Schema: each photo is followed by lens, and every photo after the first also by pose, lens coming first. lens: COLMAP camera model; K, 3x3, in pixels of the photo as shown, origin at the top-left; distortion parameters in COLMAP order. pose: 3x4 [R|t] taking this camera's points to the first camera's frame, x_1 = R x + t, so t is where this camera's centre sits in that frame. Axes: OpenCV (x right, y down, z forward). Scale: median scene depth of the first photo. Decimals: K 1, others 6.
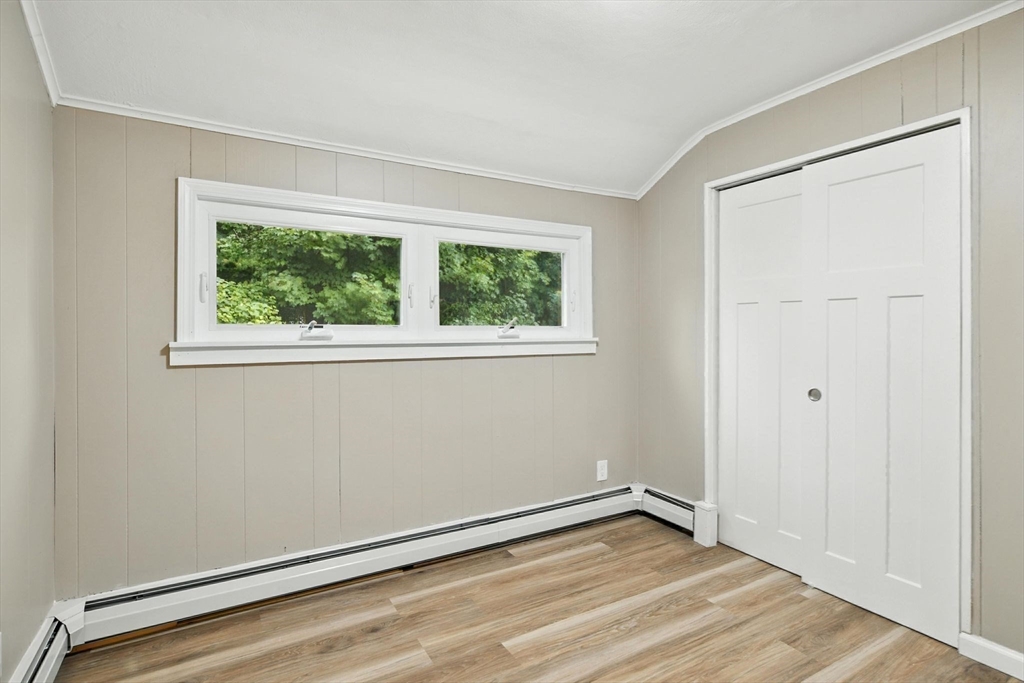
lens RADIAL K [[521.6, 0, 517.5], [0, 521.6, 332.0], [0, 0, 1]] dist [-0.006572, 0.001209]
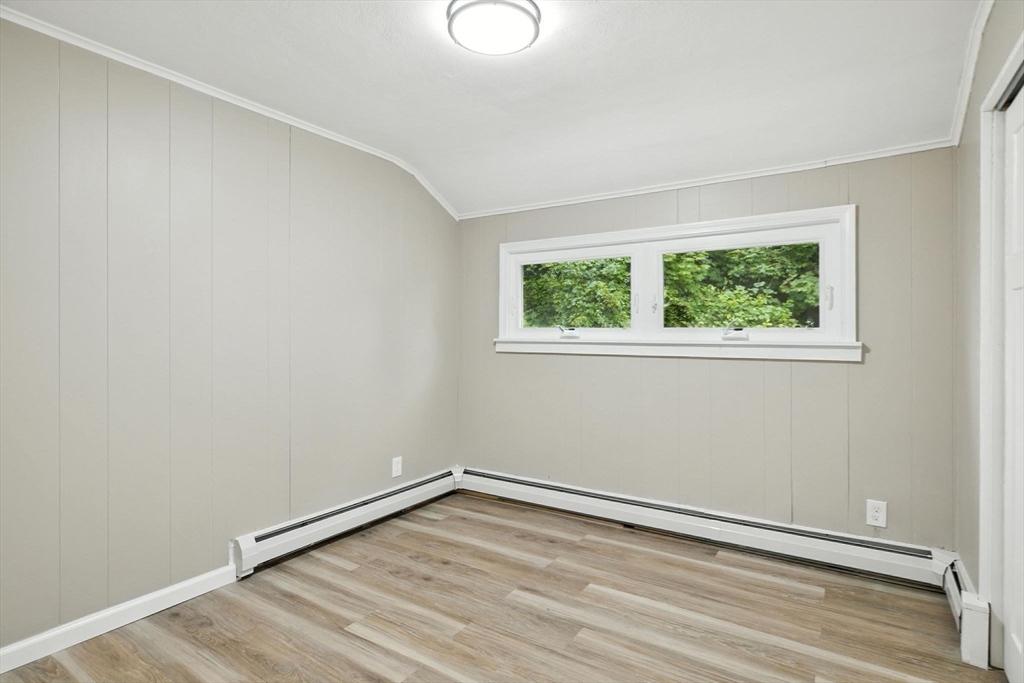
lens RADIAL K [[521.6, 0, 517.5], [0, 521.6, 332.0], [0, 0, 1]] dist [-0.006572, 0.001209]
pose [[0.443847, 0.001981, -0.896100, 0.754803], [-0.004399, 0.999990, 0.000031, -0.002199], [0.896092, 0.003928, 0.443851, 0.216247]]
